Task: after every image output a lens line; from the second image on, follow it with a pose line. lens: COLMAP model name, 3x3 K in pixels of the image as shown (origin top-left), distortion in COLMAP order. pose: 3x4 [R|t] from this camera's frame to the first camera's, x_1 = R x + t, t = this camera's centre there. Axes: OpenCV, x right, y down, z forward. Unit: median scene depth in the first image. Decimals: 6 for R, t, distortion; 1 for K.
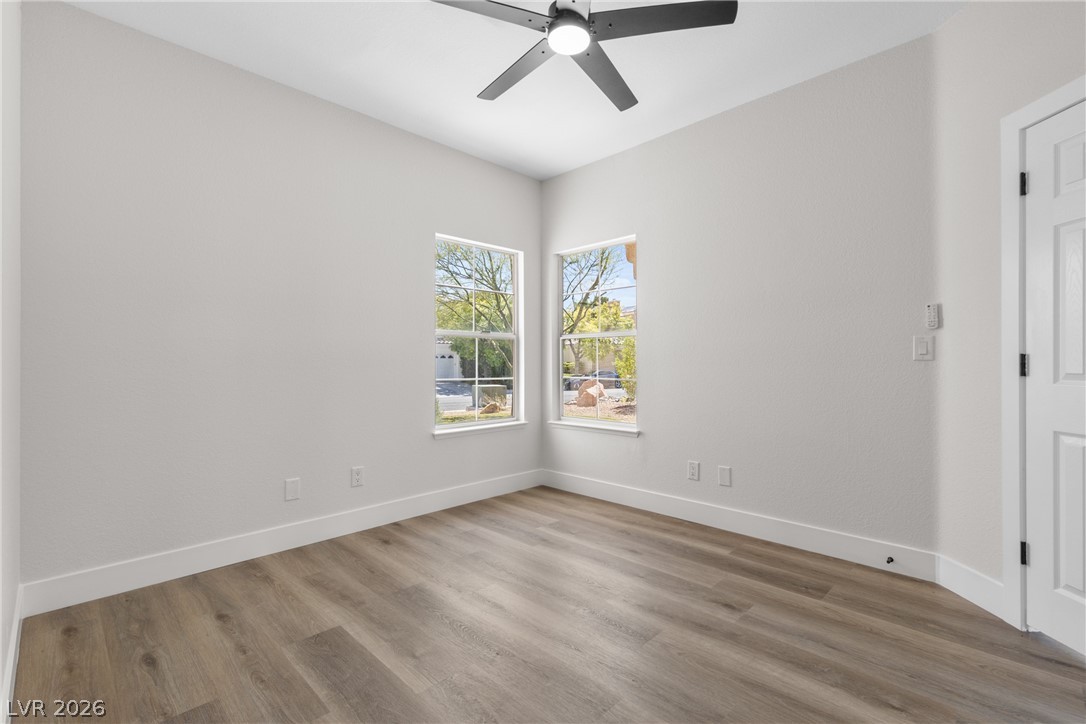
lens RADIAL K [[484.4, 0, 546.8], [0, 484.4, 361.8], [0, 0, 1]] dist [0.009820, -0.000811]
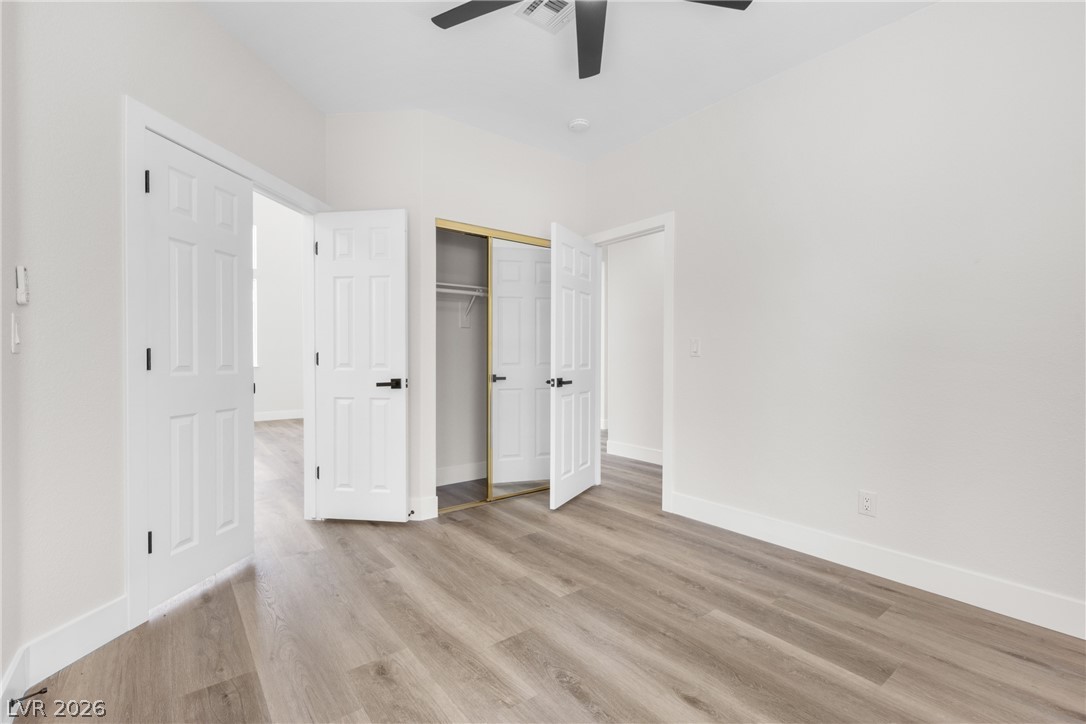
lens RADIAL K [[484.4, 0, 546.8], [0, 484.4, 361.8], [0, 0, 1]] dist [0.009820, -0.000811]
pose [[-0.992581, -0.000073, 0.121582, 0.023413], [0.000544, 0.999987, 0.005045, 0.006713], [-0.121581, 0.005074, -0.992569, 2.024731]]
